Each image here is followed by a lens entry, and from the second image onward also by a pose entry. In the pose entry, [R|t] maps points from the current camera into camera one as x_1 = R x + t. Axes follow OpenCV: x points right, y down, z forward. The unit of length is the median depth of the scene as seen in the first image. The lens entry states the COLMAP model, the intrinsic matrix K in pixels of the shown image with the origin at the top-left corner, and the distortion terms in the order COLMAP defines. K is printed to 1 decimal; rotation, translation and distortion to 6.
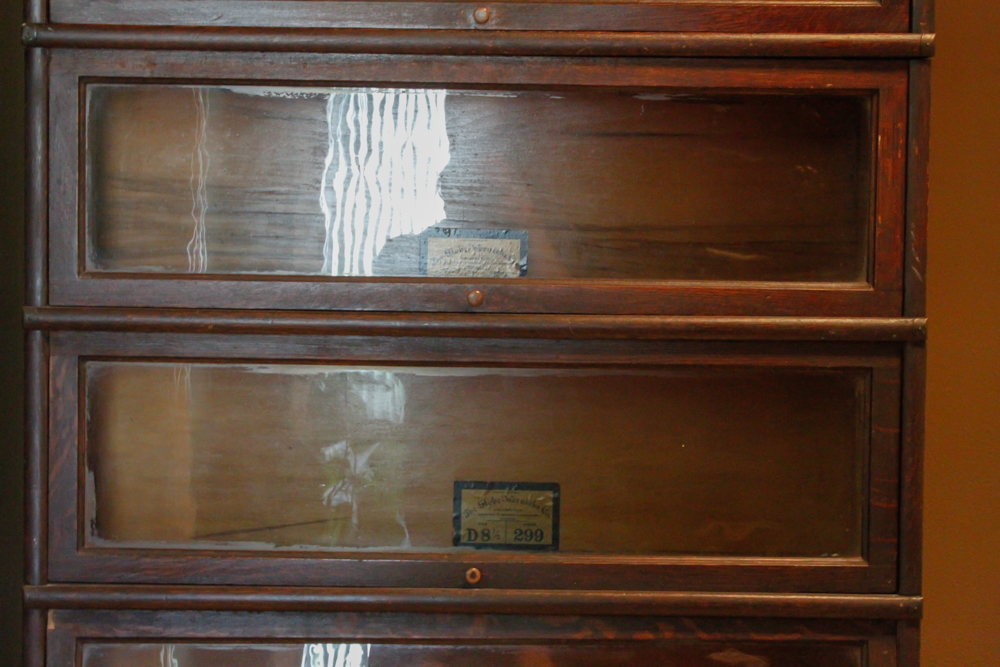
lens RADIAL K [[2447.9, 0, 495.1], [0, 2447.9, 390.7], [0, 0, 1]] dist [0.094343, -0.096552]
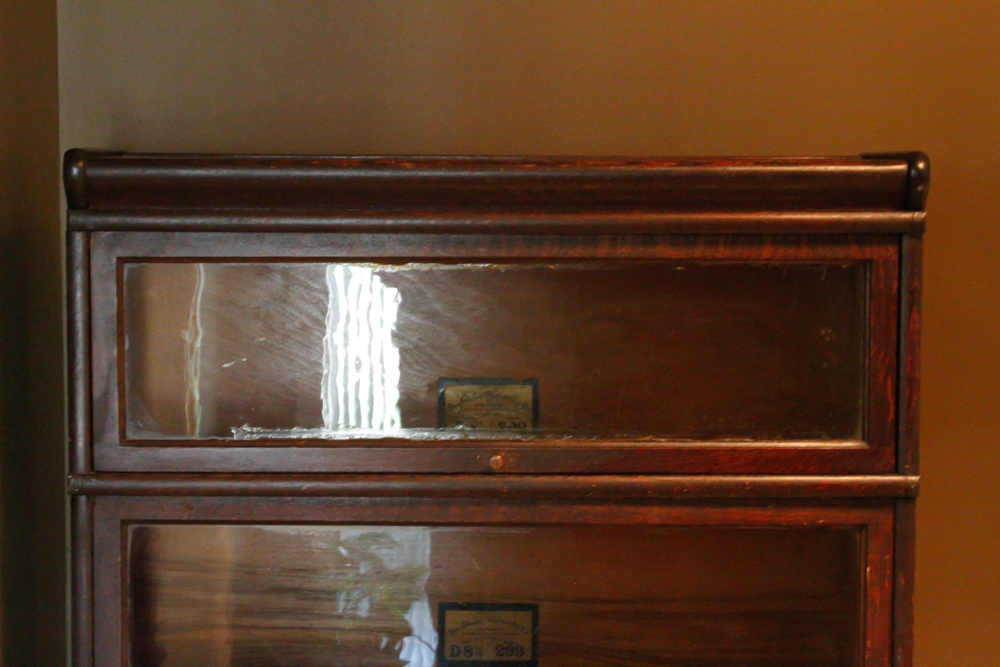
lens RADIAL K [[2338.2, 0, 500.0], [0, 2338.2, 333.5], [0, 0, 1]] dist [0.019392, 0.193832]
pose [[0.999964, -0.006087, -0.005956, 0.002725], [0.006285, 0.999413, 0.033686, -0.241639], [0.005748, -0.033723, 0.999415, -0.017456]]
